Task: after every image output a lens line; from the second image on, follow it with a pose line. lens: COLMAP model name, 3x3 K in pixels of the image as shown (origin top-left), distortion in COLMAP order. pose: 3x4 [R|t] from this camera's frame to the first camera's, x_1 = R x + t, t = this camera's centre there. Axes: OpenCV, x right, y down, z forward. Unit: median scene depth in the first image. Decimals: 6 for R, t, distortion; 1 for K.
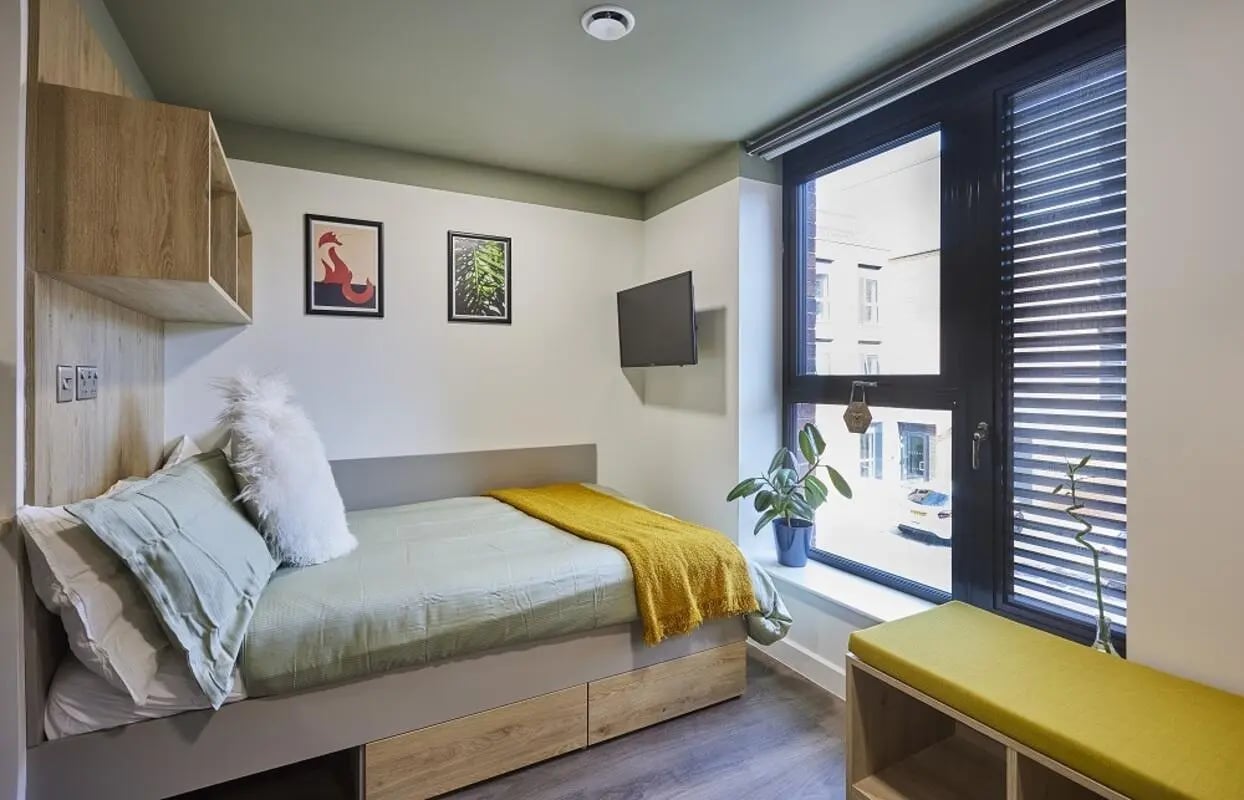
lens RADIAL K [[578.5, 0, 614.7], [0, 578.5, 380.9], [0, 0, 1]] dist [0.002479, -0.000045]
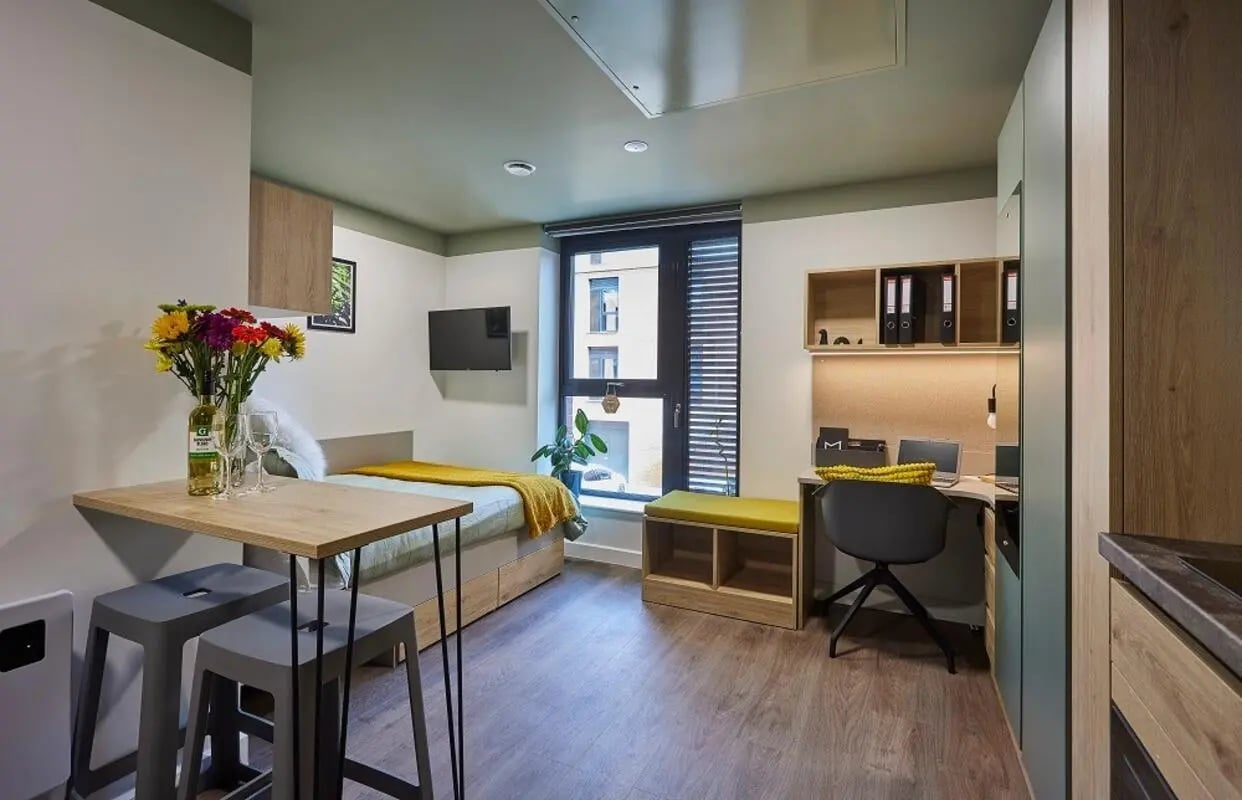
lens RADIAL K [[577.6, 0, 618.2], [0, 577.6, 379.1], [0, 0, 1]] dist [0.002479, -0.000045]
pose [[0.809912, 0.011946, 0.586430, -0.534921], [-0.010964, 0.999926, -0.005227, -0.001832], [-0.586449, -0.002196, 0.809983, -0.369655]]
